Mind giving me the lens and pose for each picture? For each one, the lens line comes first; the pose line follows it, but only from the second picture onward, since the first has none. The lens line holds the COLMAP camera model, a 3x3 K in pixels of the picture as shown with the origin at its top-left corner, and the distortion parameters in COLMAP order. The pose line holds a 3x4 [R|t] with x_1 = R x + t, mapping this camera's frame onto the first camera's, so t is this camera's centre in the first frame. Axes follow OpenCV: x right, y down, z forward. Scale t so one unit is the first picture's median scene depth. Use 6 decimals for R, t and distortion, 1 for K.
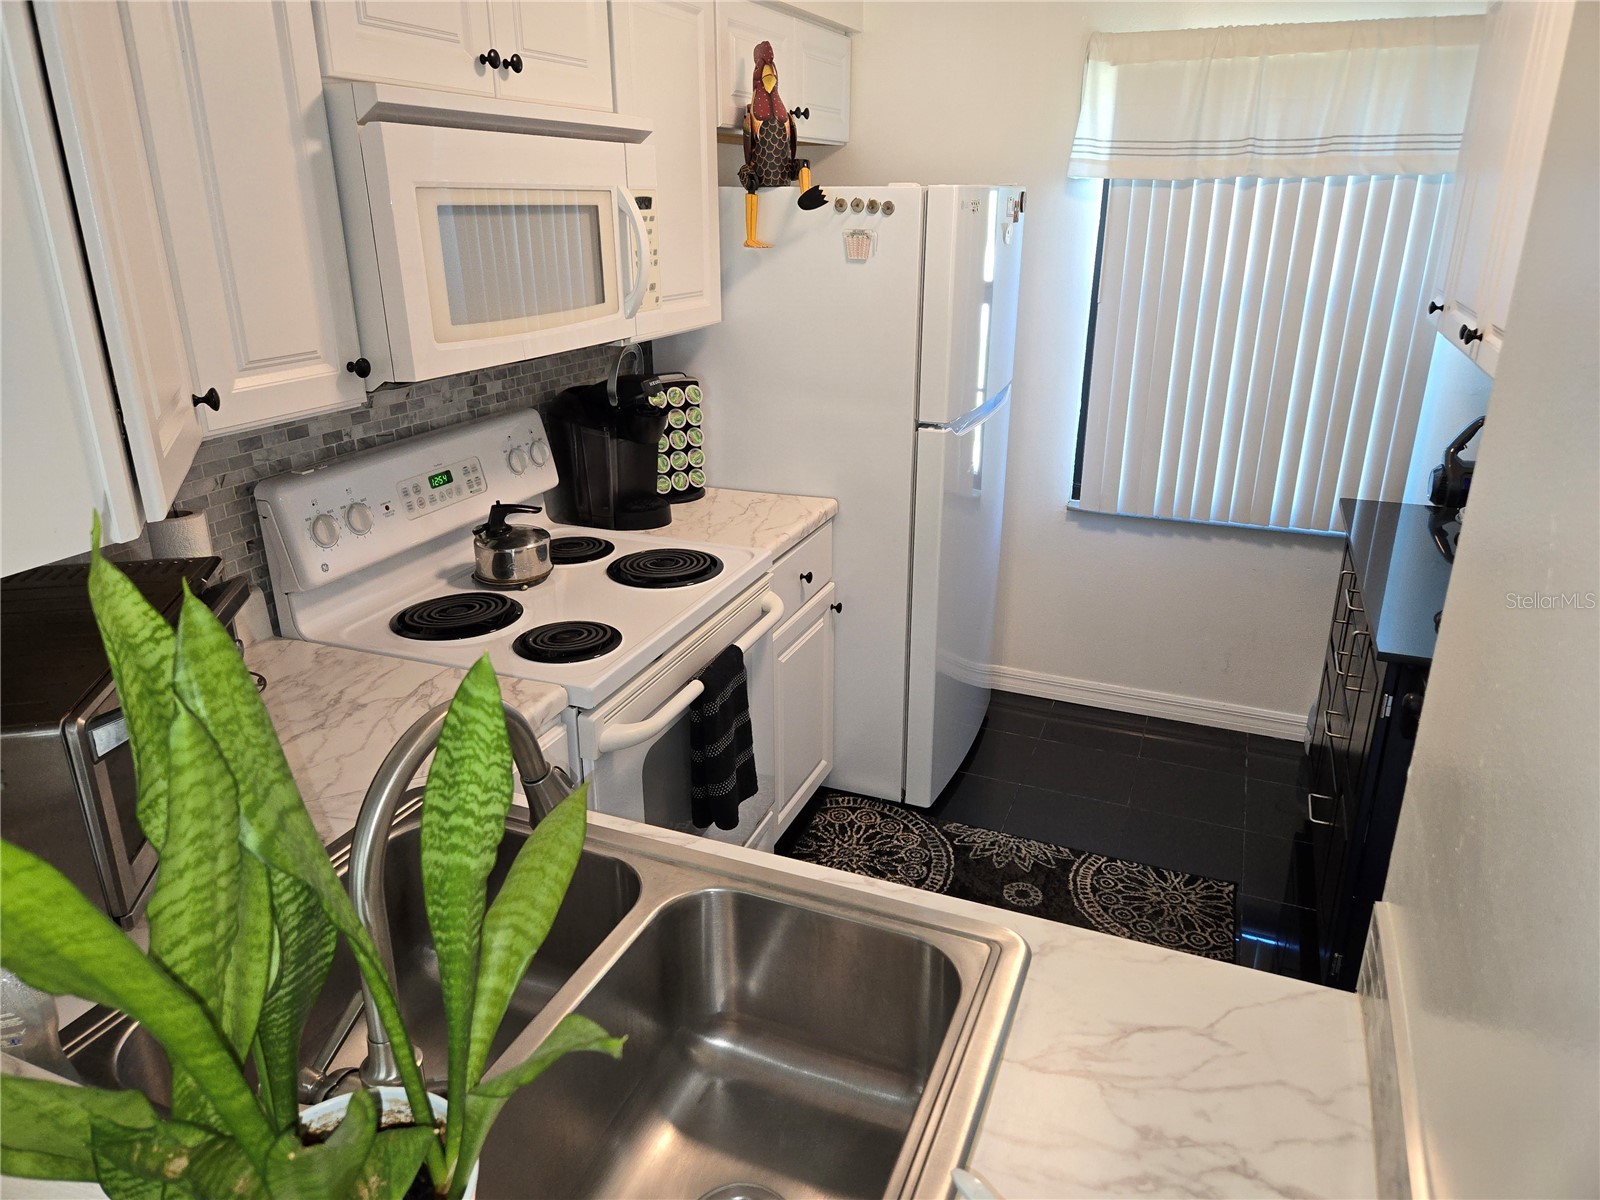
lens RADIAL K [[1083.9, 0, 800.0], [0, 1083.9, 600.0], [0, 0, 1]] dist [-0.002225, -0.000829]
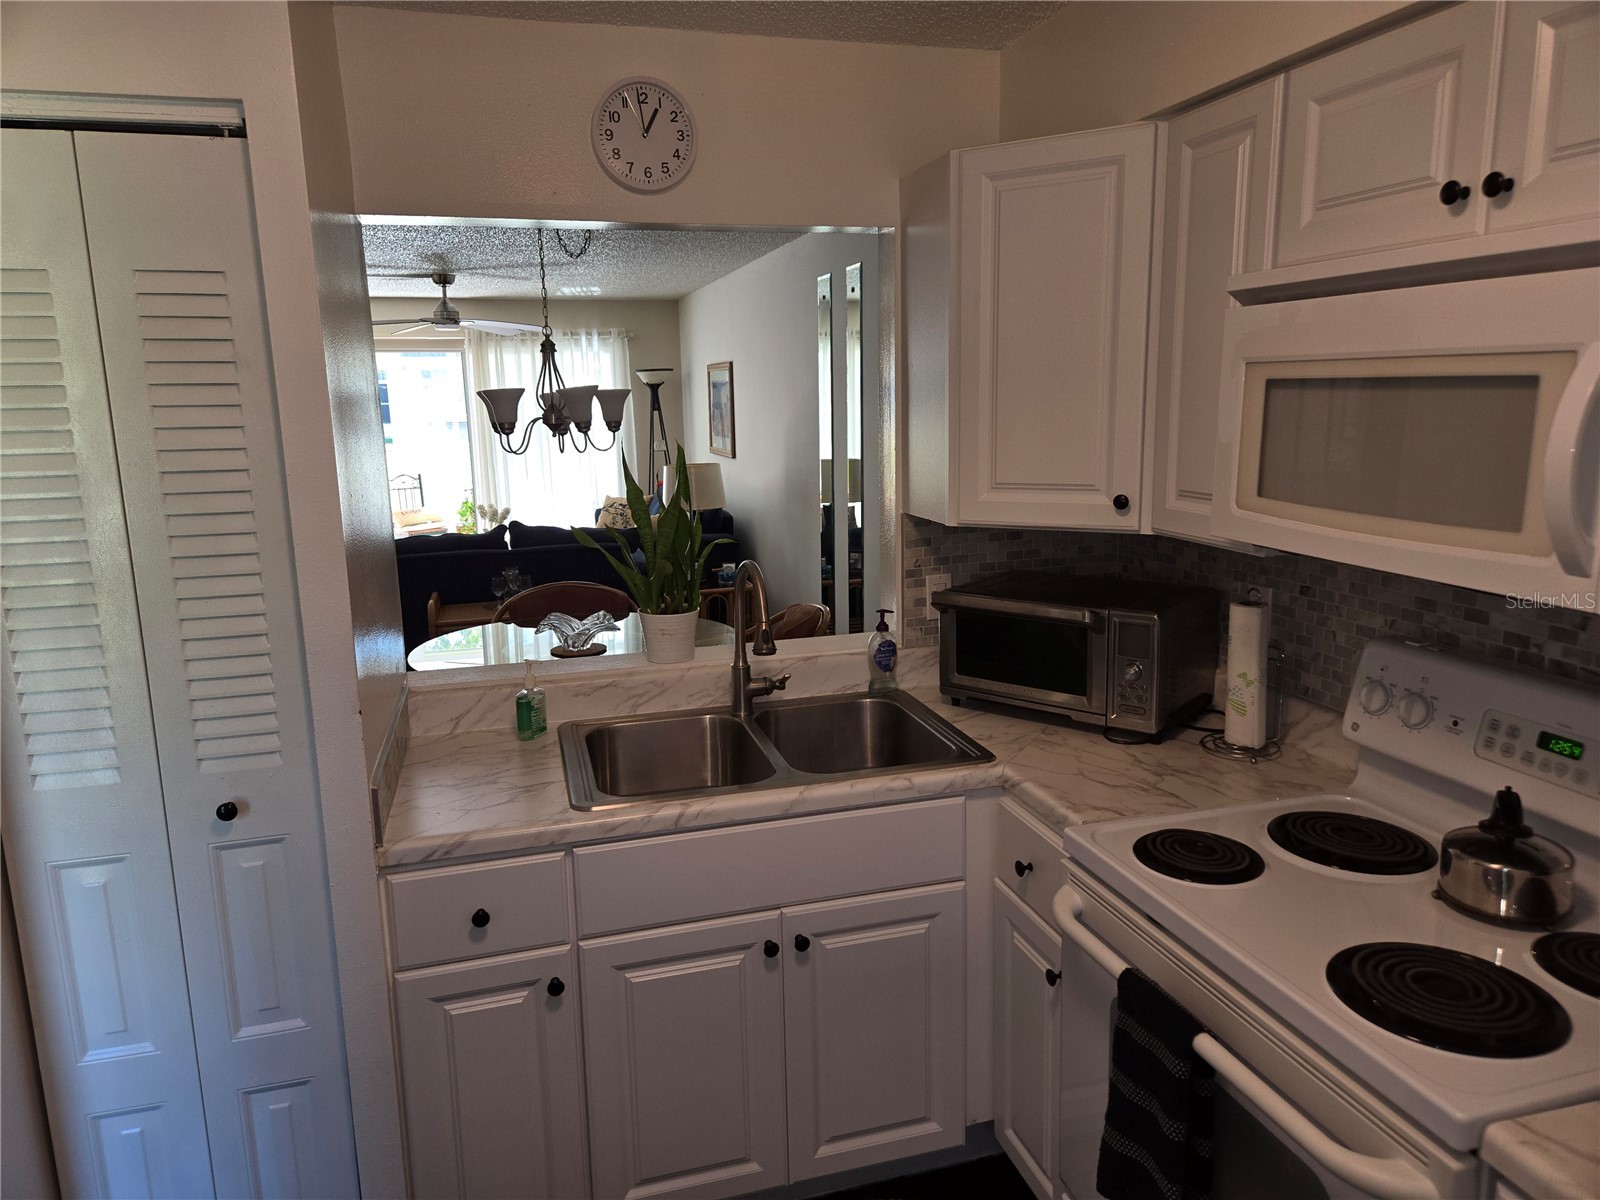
lens RADIAL K [[1083.9, 0, 800.0], [0, 1083.9, 600.0], [0, 0, 1]] dist [-0.002225, -0.000829]
pose [[-0.784608, 0.128726, -0.606482, 0.561532], [-0.202372, 0.871457, 0.446776, -0.482937], [0.586034, 0.473279, -0.657702, 1.329272]]
